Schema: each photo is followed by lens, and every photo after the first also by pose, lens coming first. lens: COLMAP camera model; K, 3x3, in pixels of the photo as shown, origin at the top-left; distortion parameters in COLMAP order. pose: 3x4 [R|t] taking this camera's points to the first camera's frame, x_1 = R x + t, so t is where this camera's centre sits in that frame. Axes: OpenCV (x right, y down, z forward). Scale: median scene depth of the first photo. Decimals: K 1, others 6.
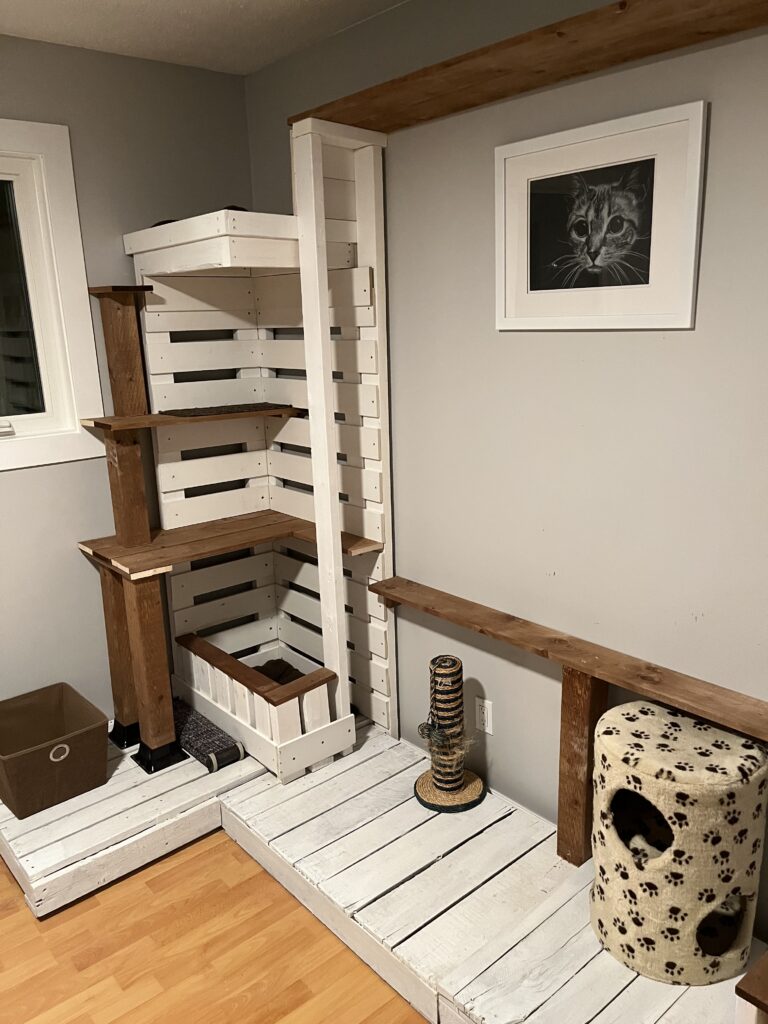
lens RADIAL K [[778.2, 0, 383.9], [0, 778.2, 528.7], [0, 0, 1]] dist [0.059697, -0.093208]
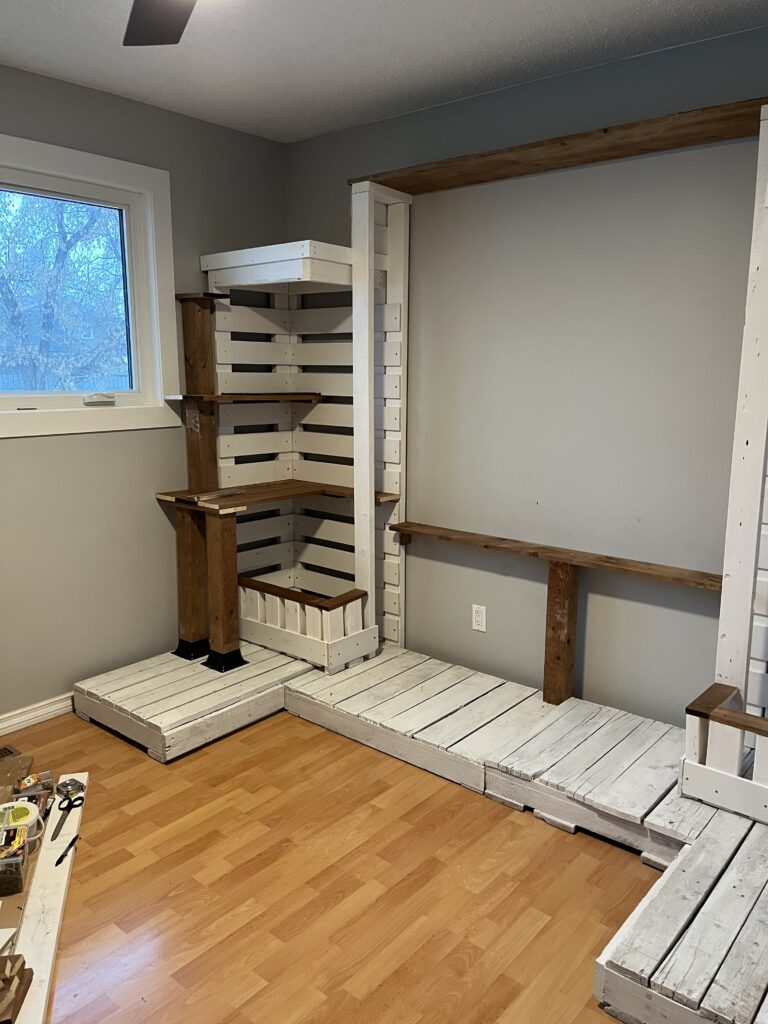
lens RADIAL K [[778.2, 0, 392.8], [0, 778.2, 526.4], [0, 0, 1]] dist [0.059697, -0.093208]
pose [[0.986081, -0.000590, 0.166267, -0.280479], [0.011711, 0.997757, -0.065913, 0.193081], [-0.165855, 0.066943, 0.983875, -0.357982]]
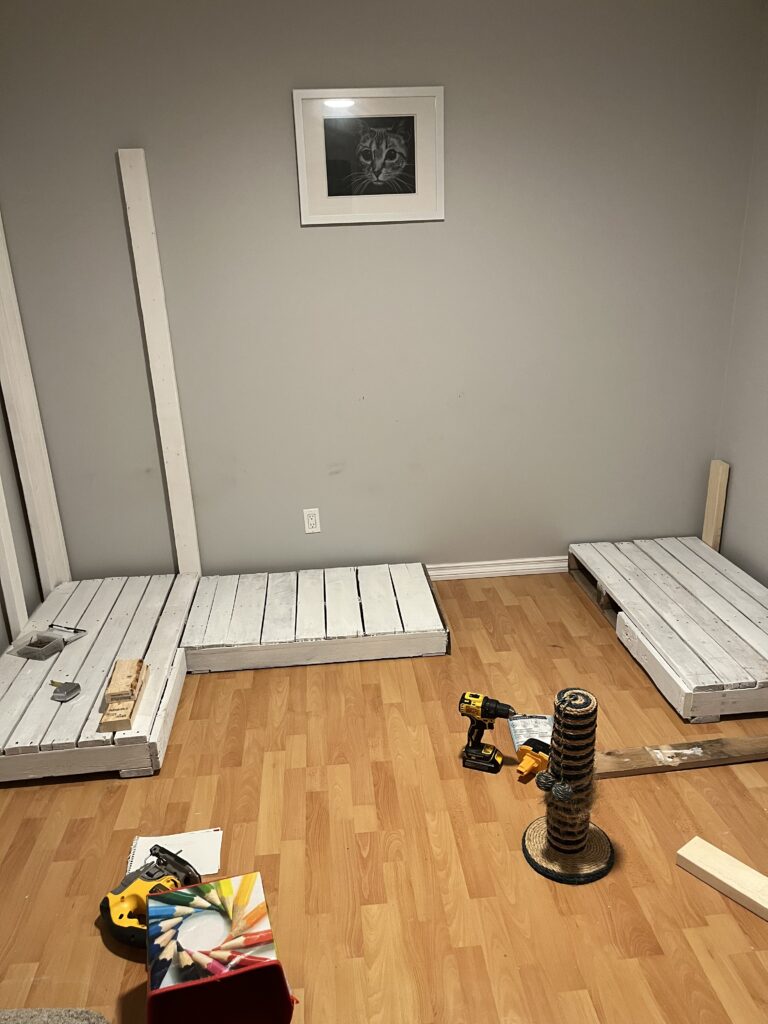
lens RADIAL K [[778.2, 0, 393.7], [0, 778.2, 529.1], [0, 0, 1]] dist [0.059697, -0.093208]
pose [[0.576057, -0.276738, 0.769139, -0.971396], [0.233358, 0.957465, 0.169722, 0.066017], [-0.783392, 0.081715, 0.616133, 0.050366]]
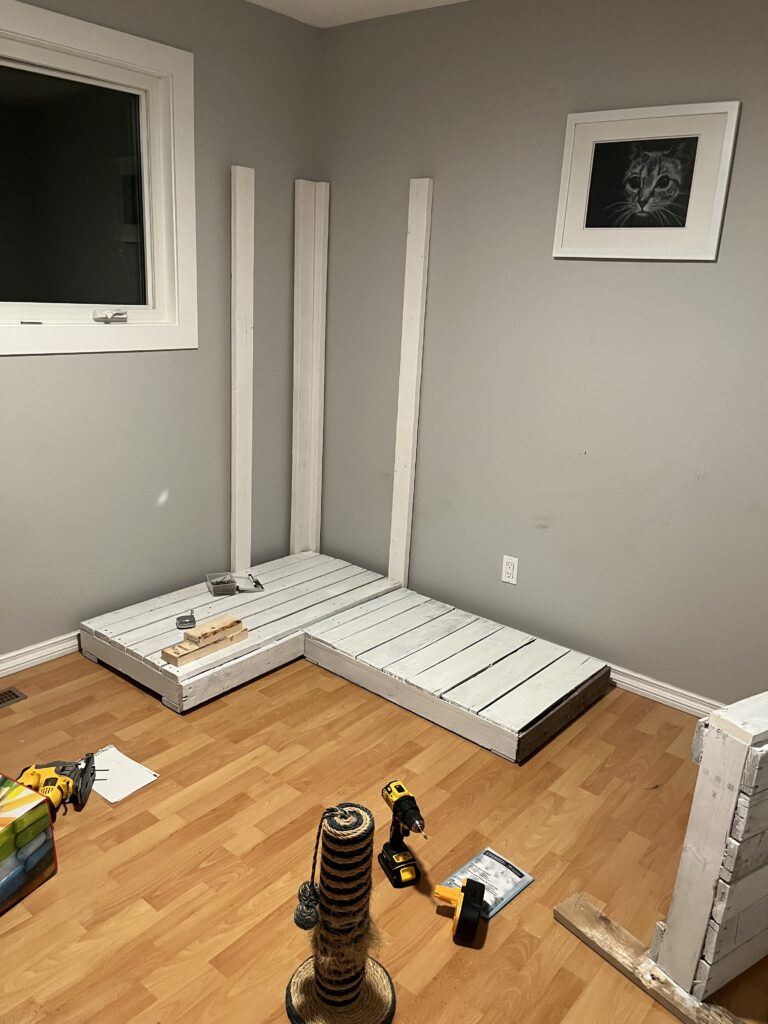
lens RADIAL K [[778.2, 0, 379.5], [0, 778.2, 525.7], [0, 0, 1]] dist [0.059697, -0.093208]
pose [[0.983125, 0.018957, 0.181950, -0.360483], [-0.026534, 0.998875, 0.039301, 0.144322], [-0.181001, -0.043466, 0.982522, -0.240017]]
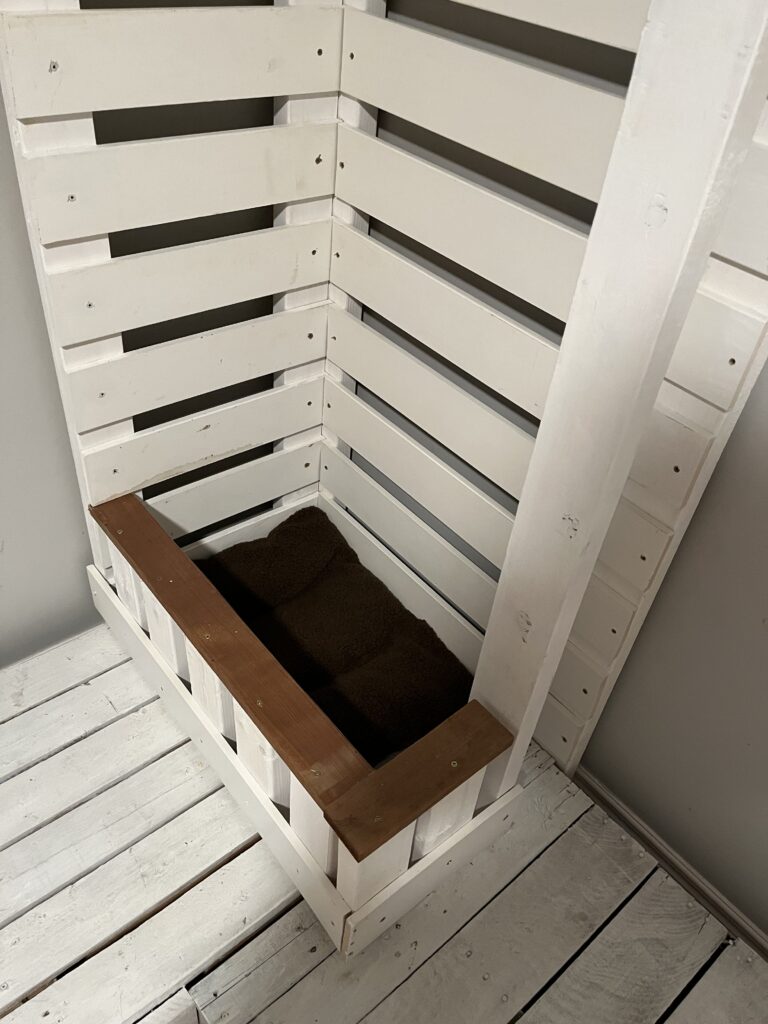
lens RADIAL K [[778.2, 0, 383.9], [0, 778.2, 518.2], [0, 0, 1]] dist [0.059697, -0.093208]
pose [[0.992302, 0.101699, 0.070672, -0.191022], [-0.122230, 0.896062, 0.426770, -0.071331], [-0.019925, -0.432123, 0.901594, 0.846447]]
